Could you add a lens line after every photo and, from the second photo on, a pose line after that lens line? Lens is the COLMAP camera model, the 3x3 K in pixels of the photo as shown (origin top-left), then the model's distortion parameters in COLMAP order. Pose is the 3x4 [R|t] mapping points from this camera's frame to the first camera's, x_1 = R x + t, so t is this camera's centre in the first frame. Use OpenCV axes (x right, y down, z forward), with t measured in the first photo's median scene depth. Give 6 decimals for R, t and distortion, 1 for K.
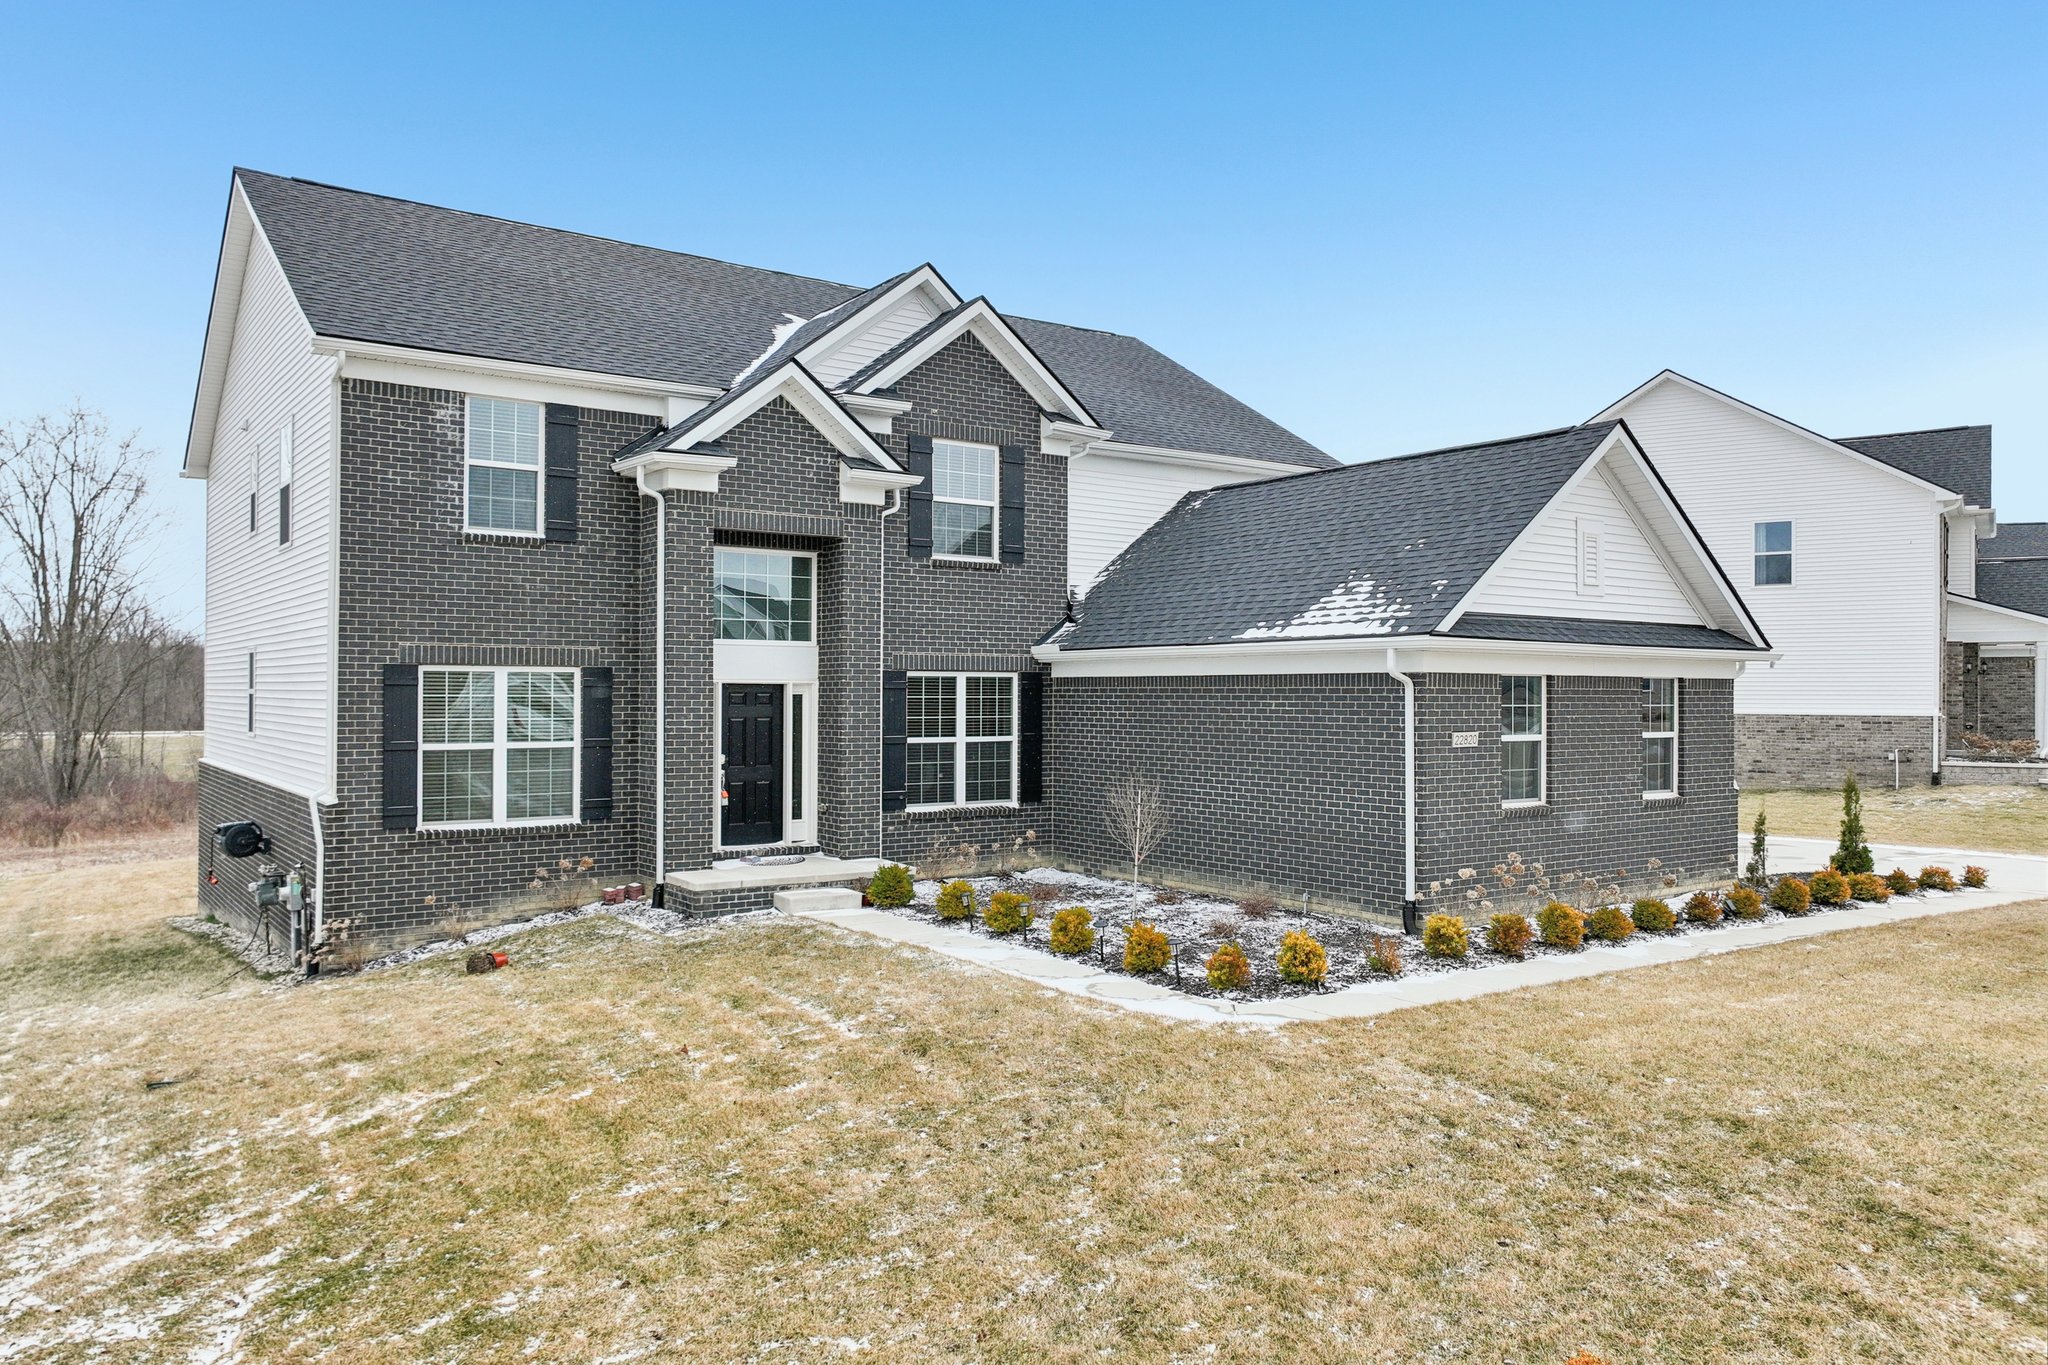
lens RADIAL K [[1497.2, 0, 1024.0], [0, 1497.2, 682.5], [0, 0, 1]] dist [0.007497, 0.005410]
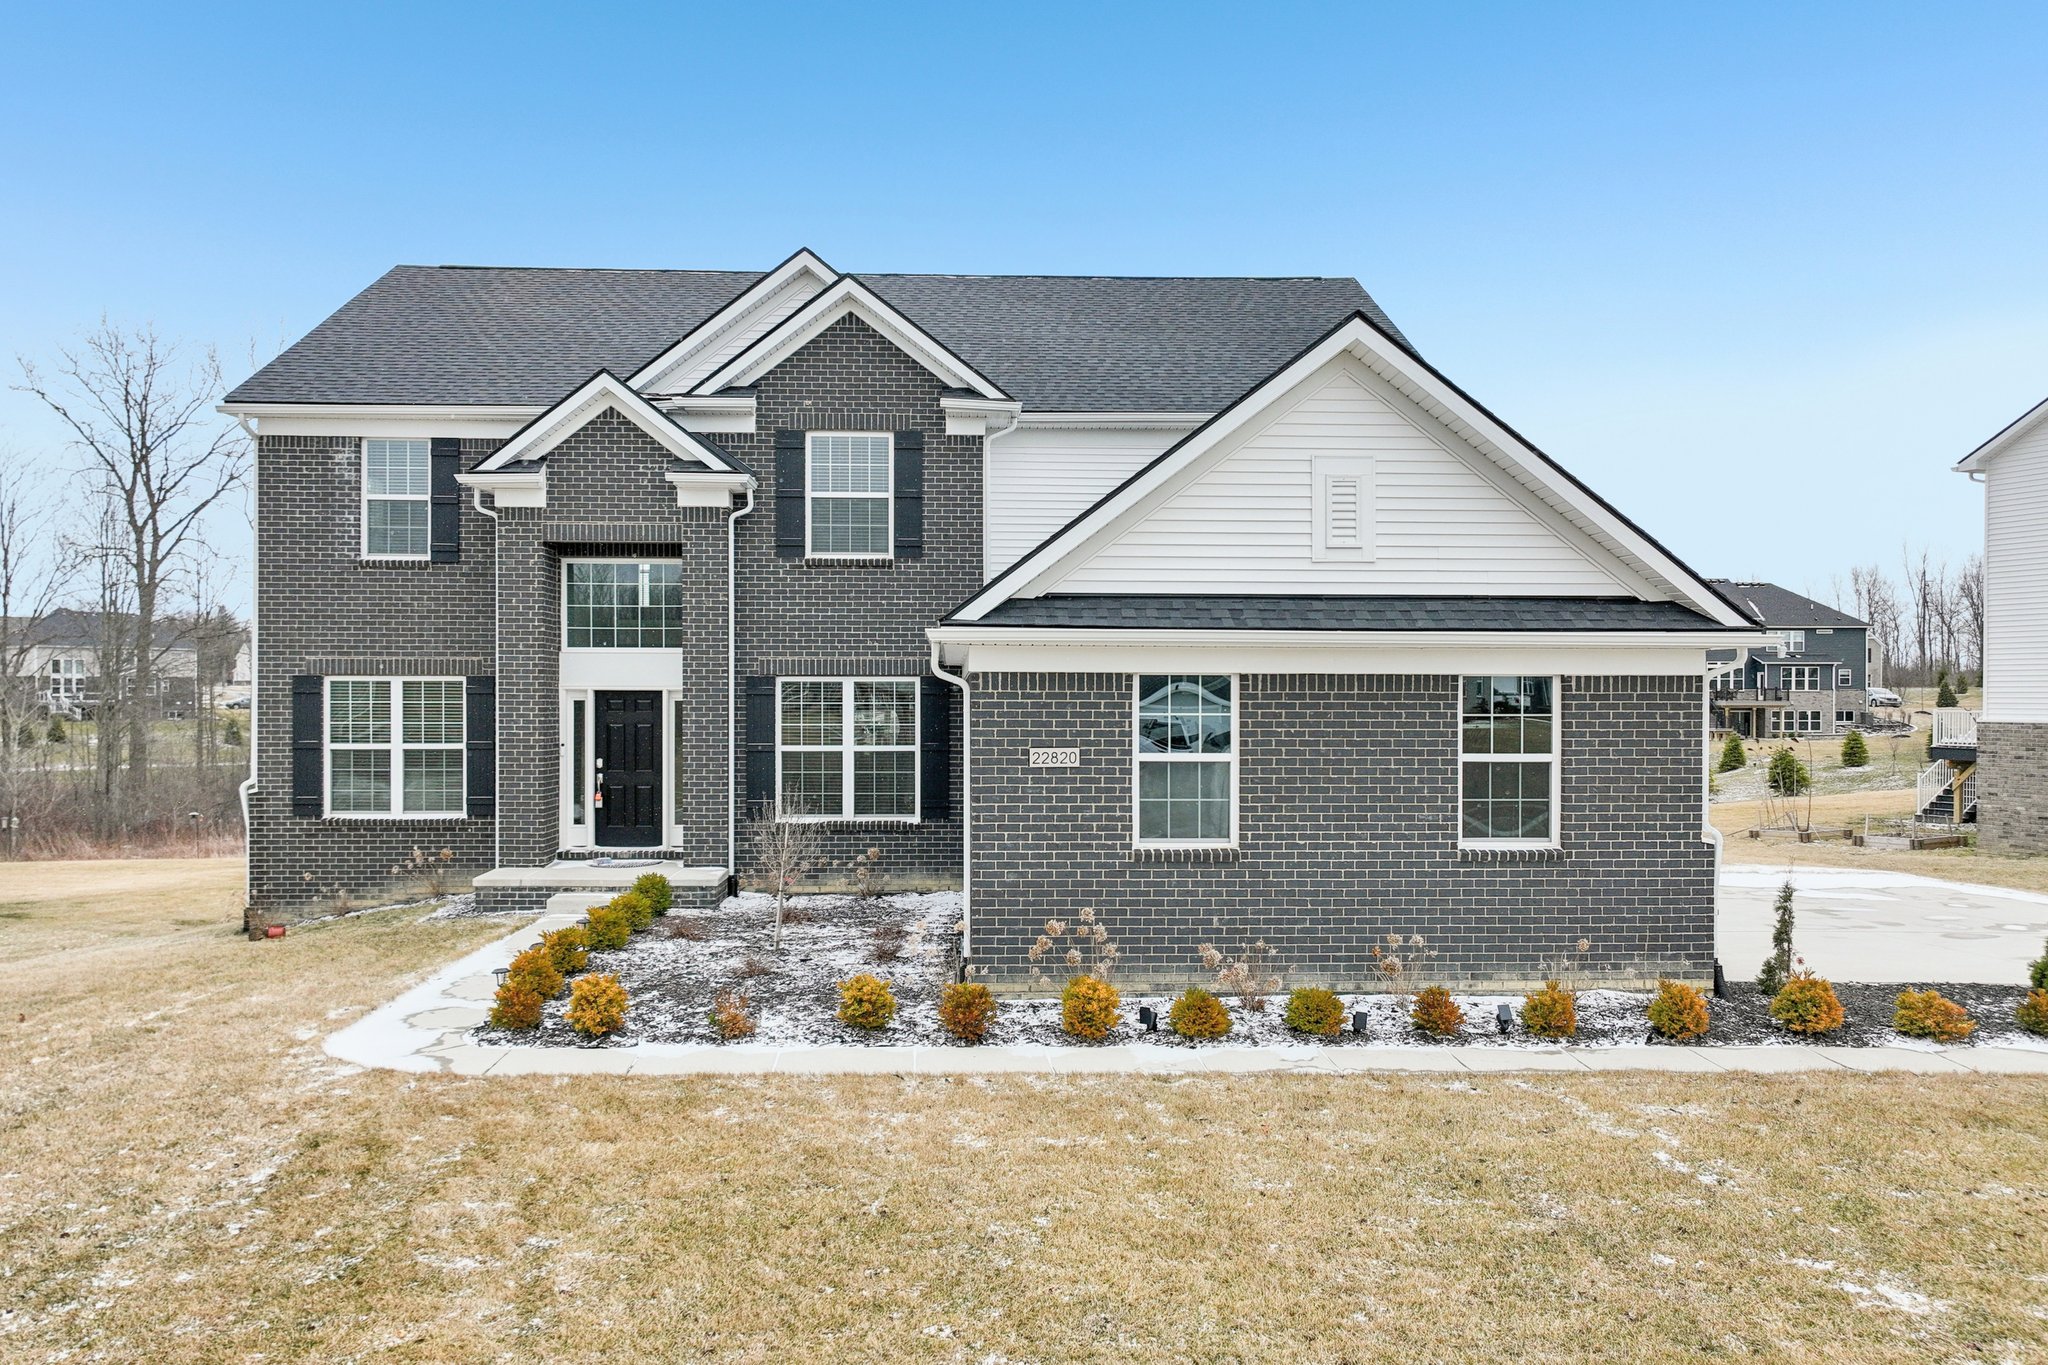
lens RADIAL K [[1500.3, 0, 1023.8], [0, 1500.3, 710.9], [0, 0, 1]] dist [0.008022, 0.000891]
pose [[0.828968, 0.002643, -0.559290, 0.627414], [0.005400, 0.999904, 0.012728, 0.003286], [0.559270, -0.013571, 0.828874, 0.302597]]
